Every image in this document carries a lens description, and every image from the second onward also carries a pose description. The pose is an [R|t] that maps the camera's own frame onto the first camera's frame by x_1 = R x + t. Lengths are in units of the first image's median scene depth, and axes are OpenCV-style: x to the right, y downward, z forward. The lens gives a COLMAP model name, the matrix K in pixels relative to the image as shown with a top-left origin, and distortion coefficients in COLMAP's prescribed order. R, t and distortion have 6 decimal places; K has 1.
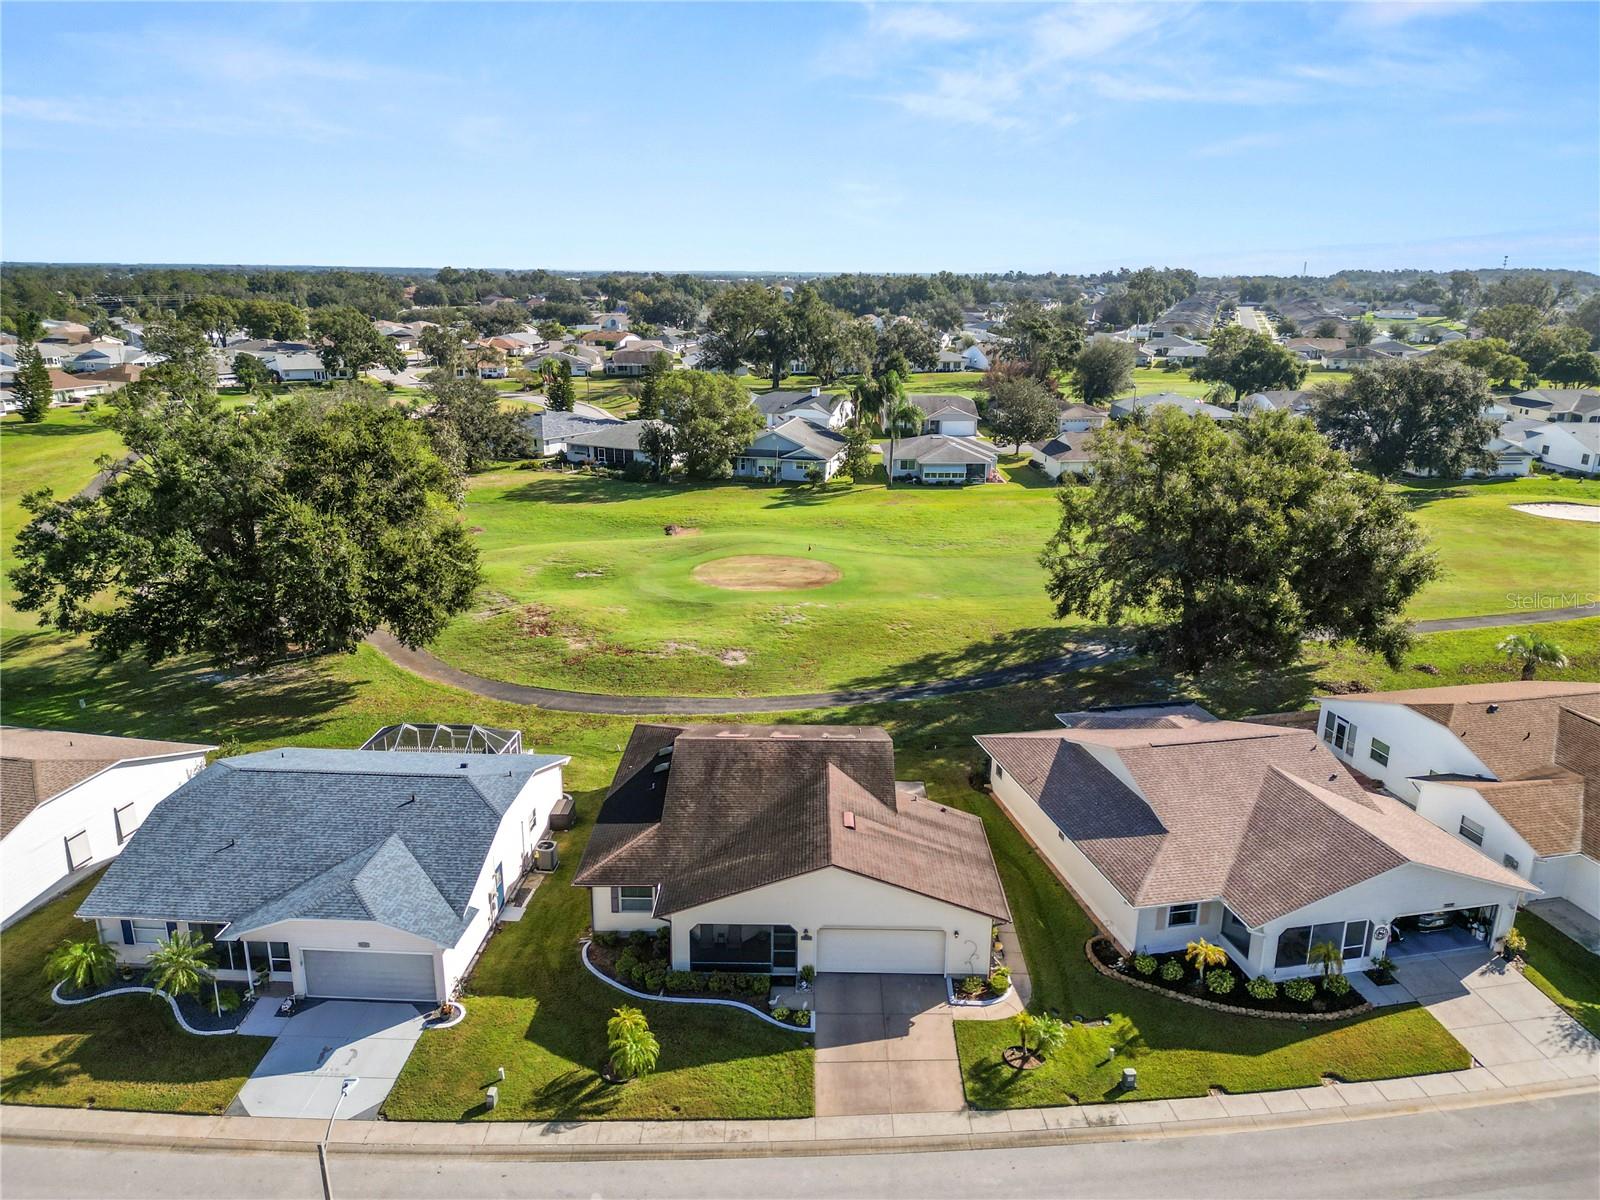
lens RADIAL K [[1116.9, 0, 799.9], [0, 1116.9, 597.7], [0, 0, 1]] dist [0.069229, -0.063132]
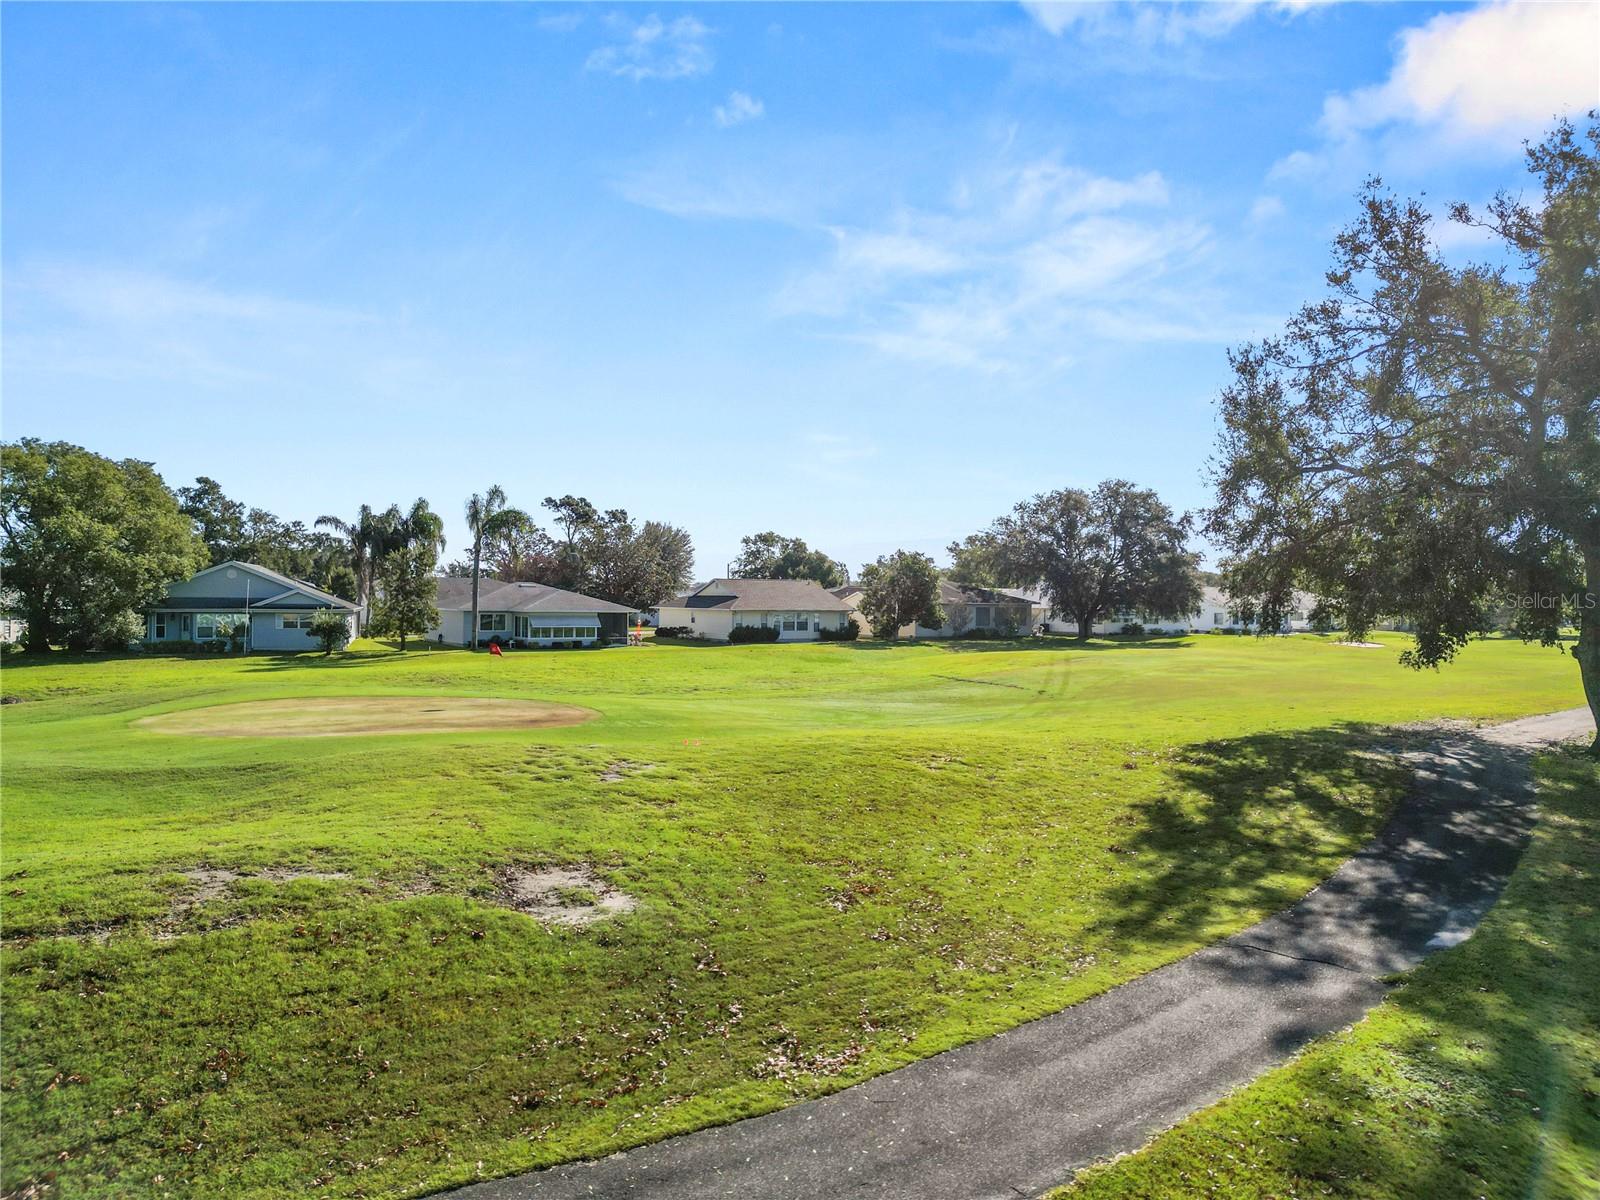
lens RADIAL K [[1116.9, 0, 797.6], [0, 1116.9, 594.4], [0, 0, 1]] dist [0.069229, -0.063132]
pose [[0.856915, 0.003076, 0.515449, -0.213251], [0.141278, 0.960287, -0.240600, 0.096143], [-0.495719, 0.278995, 0.822450, 1.329555]]
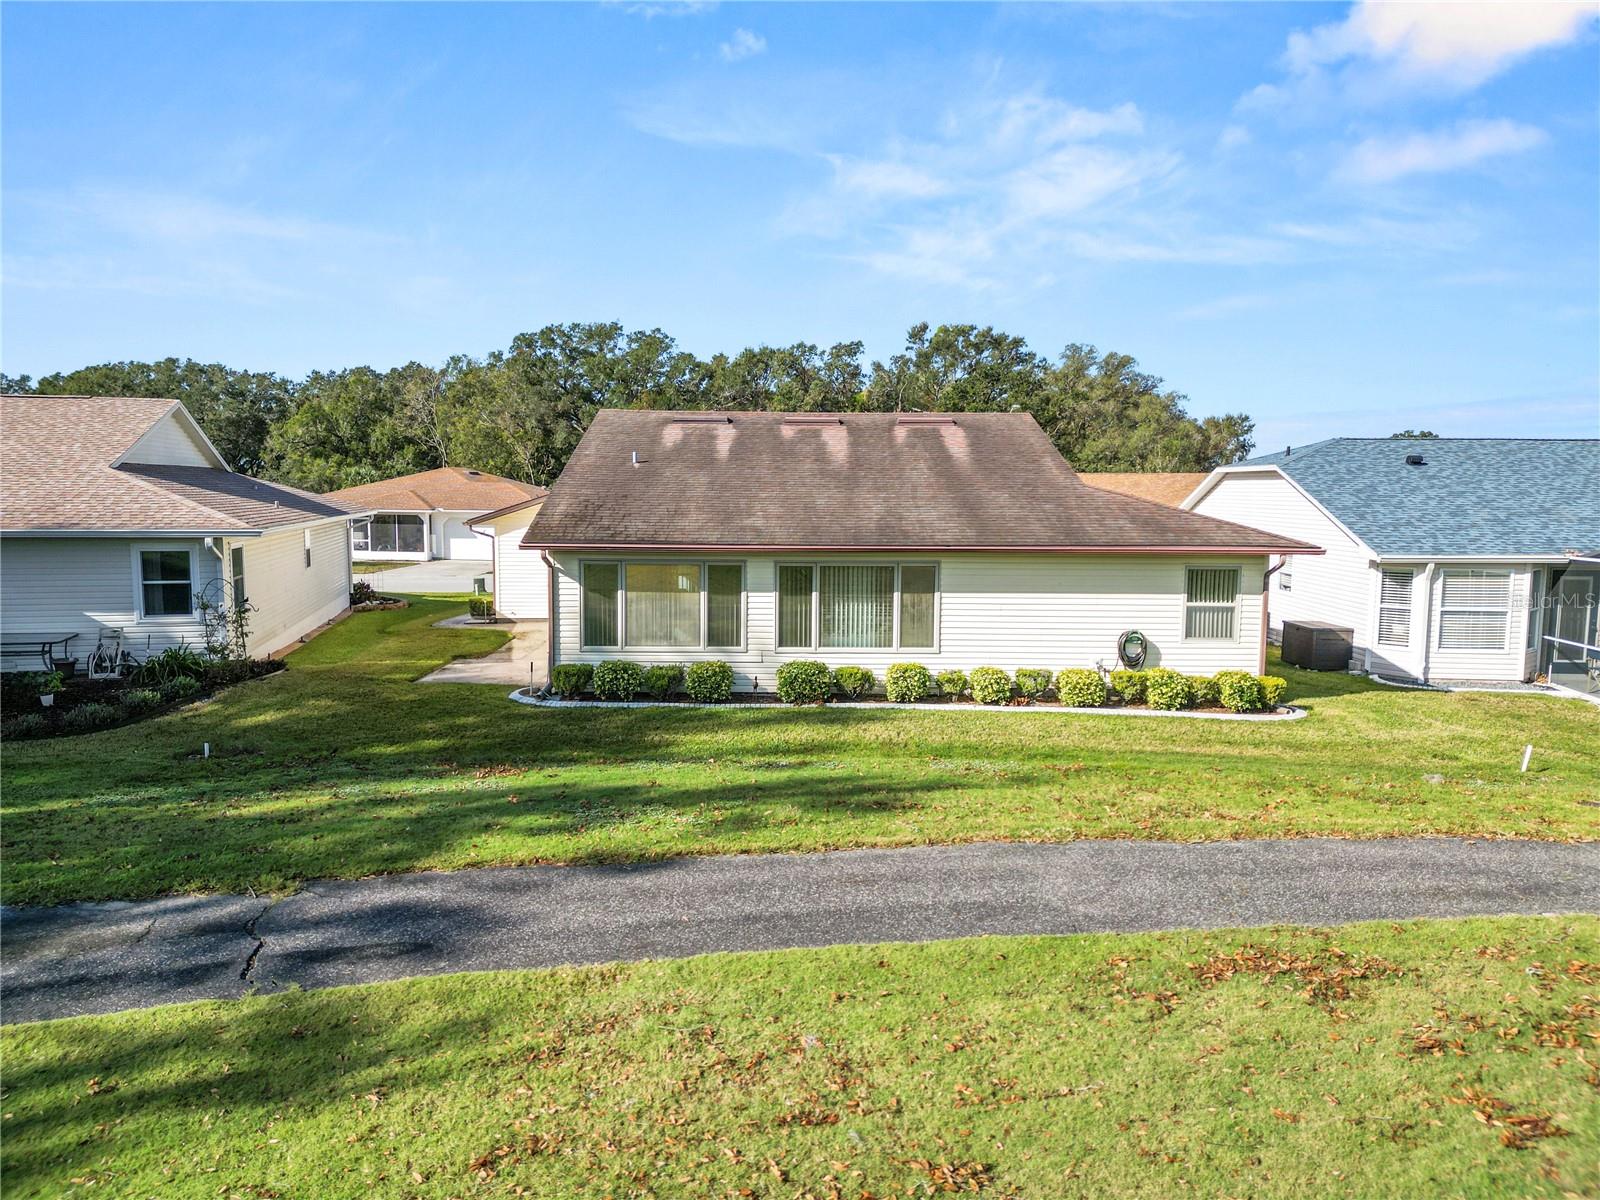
lens RADIAL K [[1116.9, 0, 802.6], [0, 1116.9, 598.2], [0, 0, 1]] dist [0.069229, -0.063132]
pose [[-0.999033, -0.010624, -0.042654, 0.005448], [-0.025537, 0.930083, 0.366461, 0.021641], [0.035779, 0.367196, -0.929455, 1.706661]]
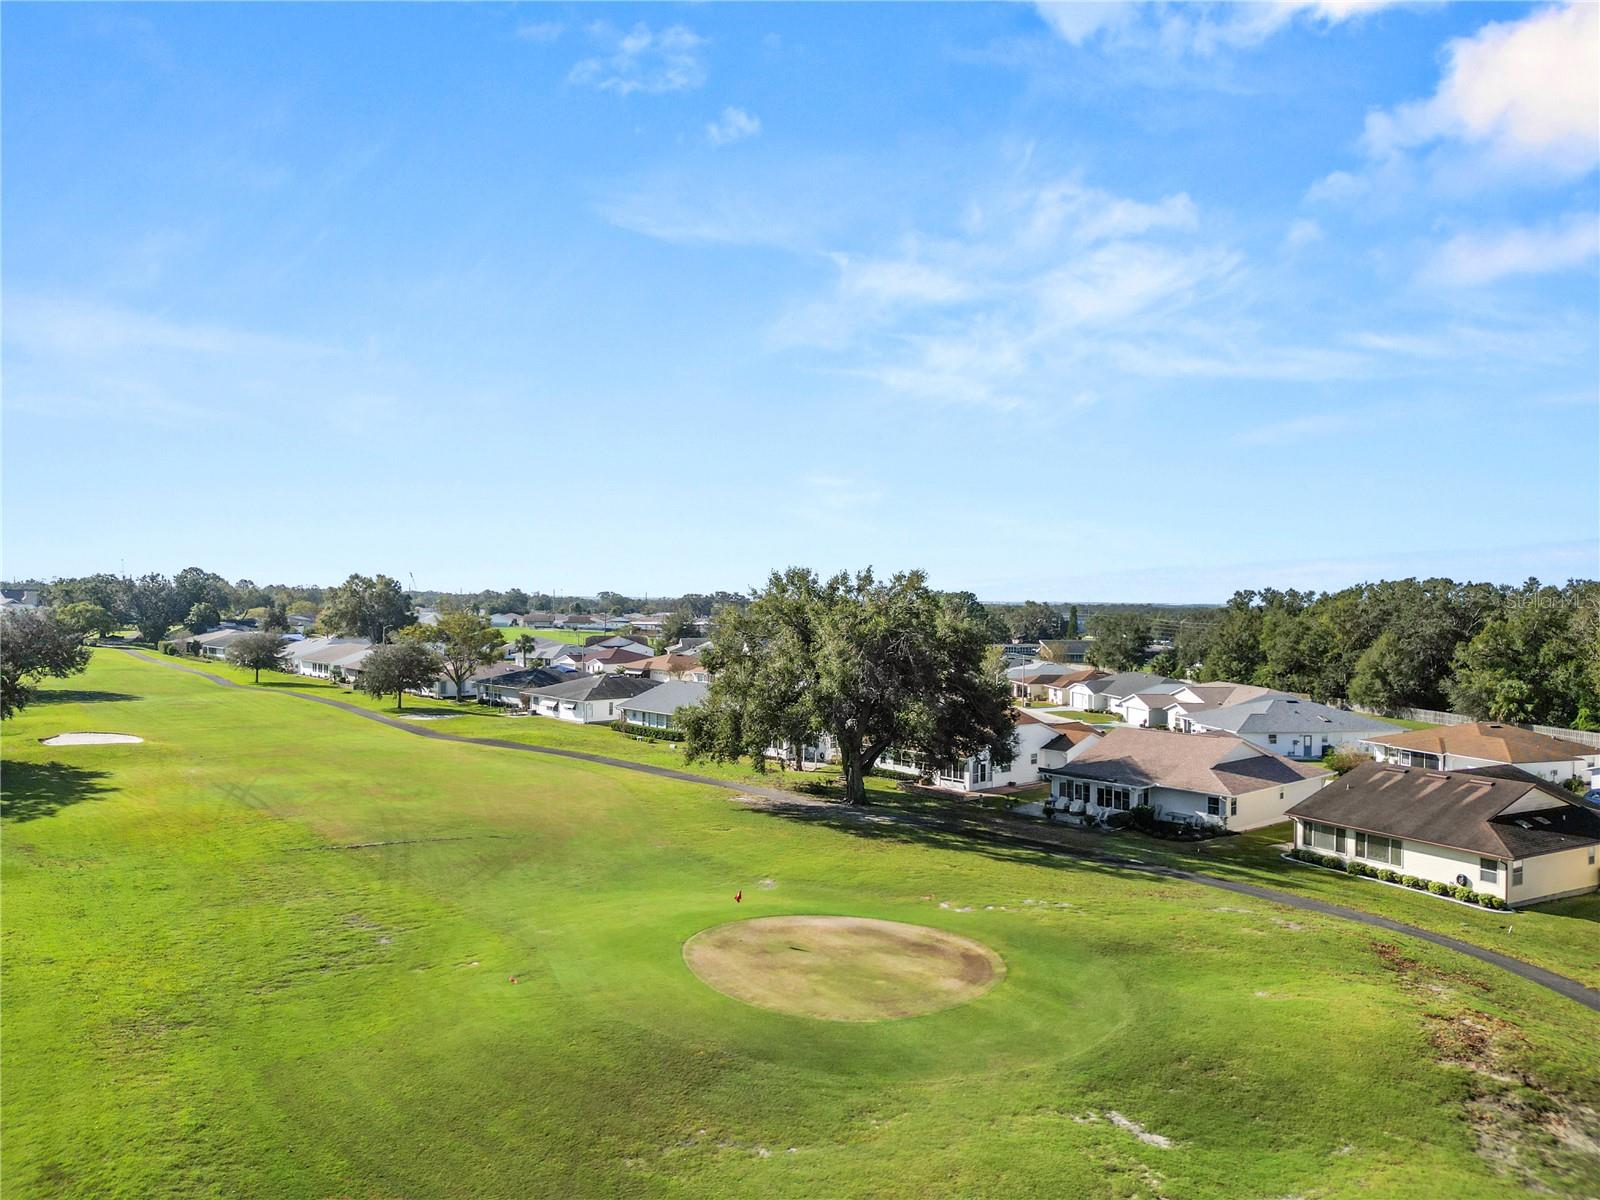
lens RADIAL K [[1116.9, 0, 797.2], [0, 1116.9, 611.1], [0, 0, 1]] dist [0.069229, -0.063132]
pose [[-0.518676, -0.023938, 0.854636, -0.867420], [0.219576, 0.962350, 0.160215, -0.497019], [-0.826294, 0.270757, -0.493892, 2.540418]]
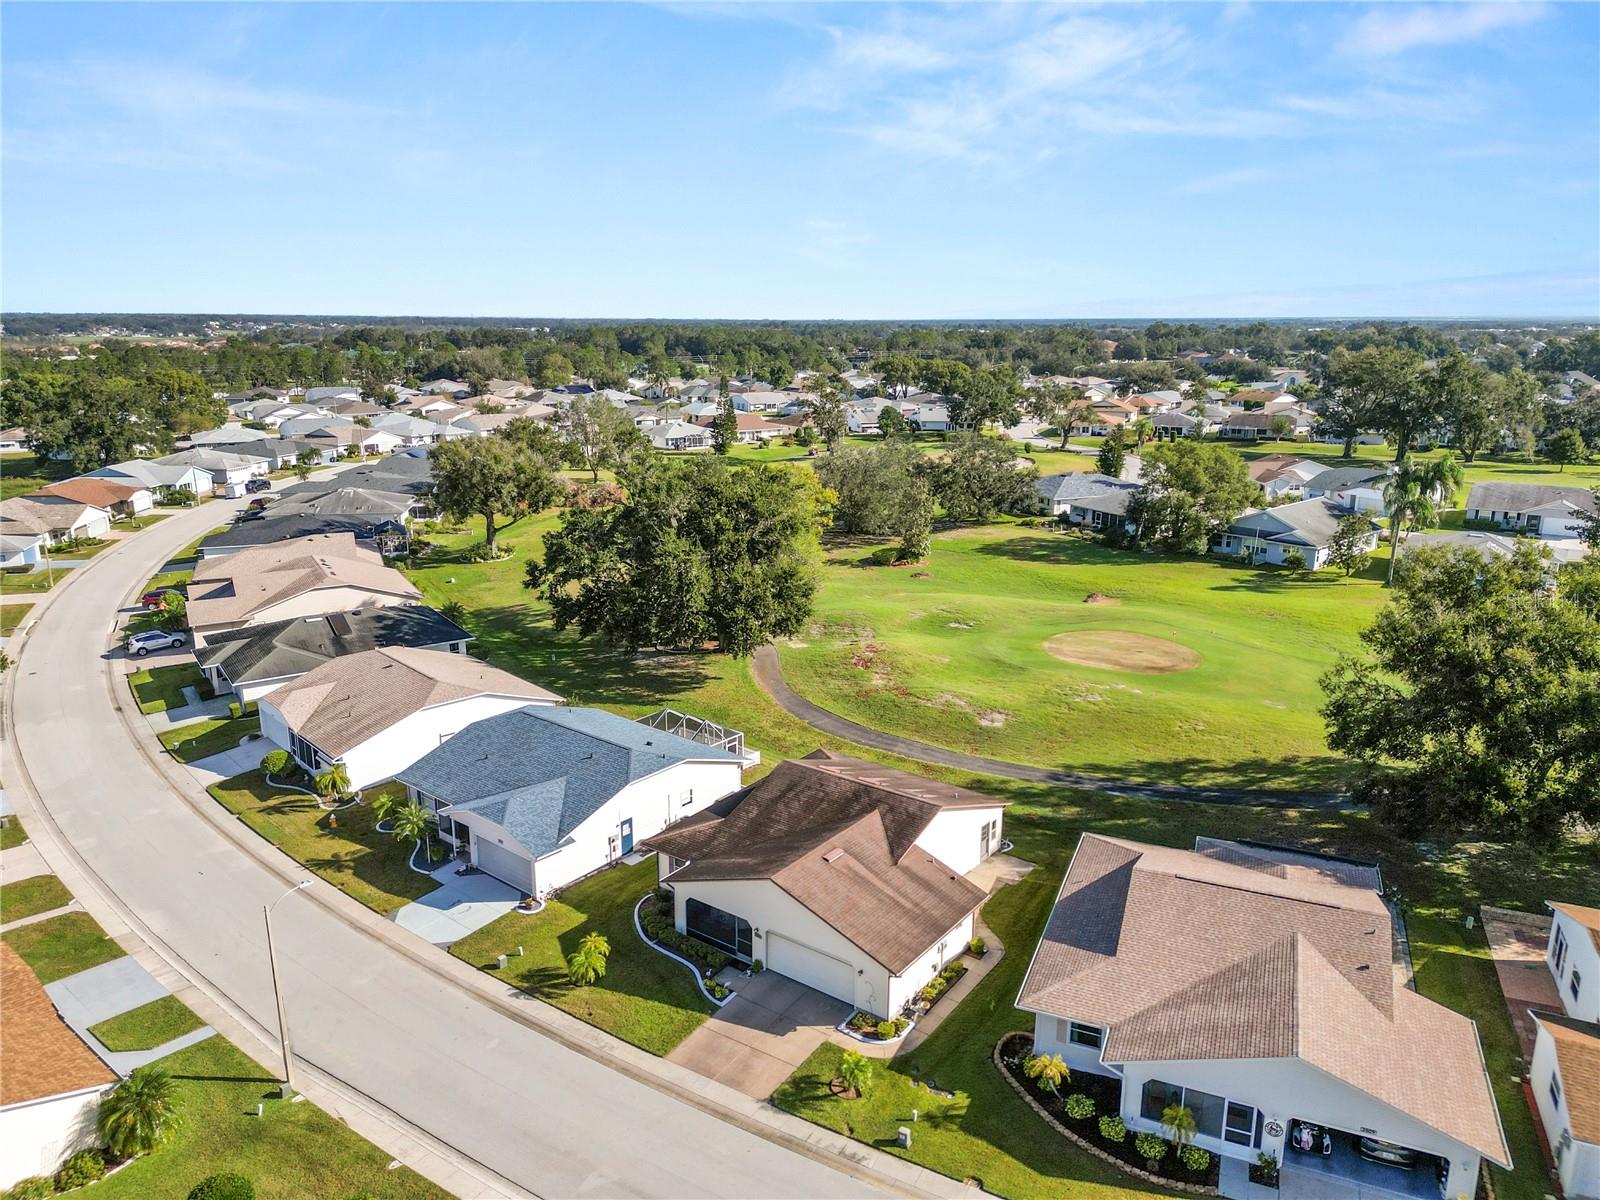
lens RADIAL K [[1116.9, 0, 799.2], [0, 1116.9, 601.0], [0, 0, 1]] dist [0.069229, -0.063132]
pose [[0.811003, 0.138389, -0.568439, 0.640038], [-0.160096, 0.987030, 0.011885, -0.068008], [0.562711, 0.081366, 0.822640, 0.006926]]
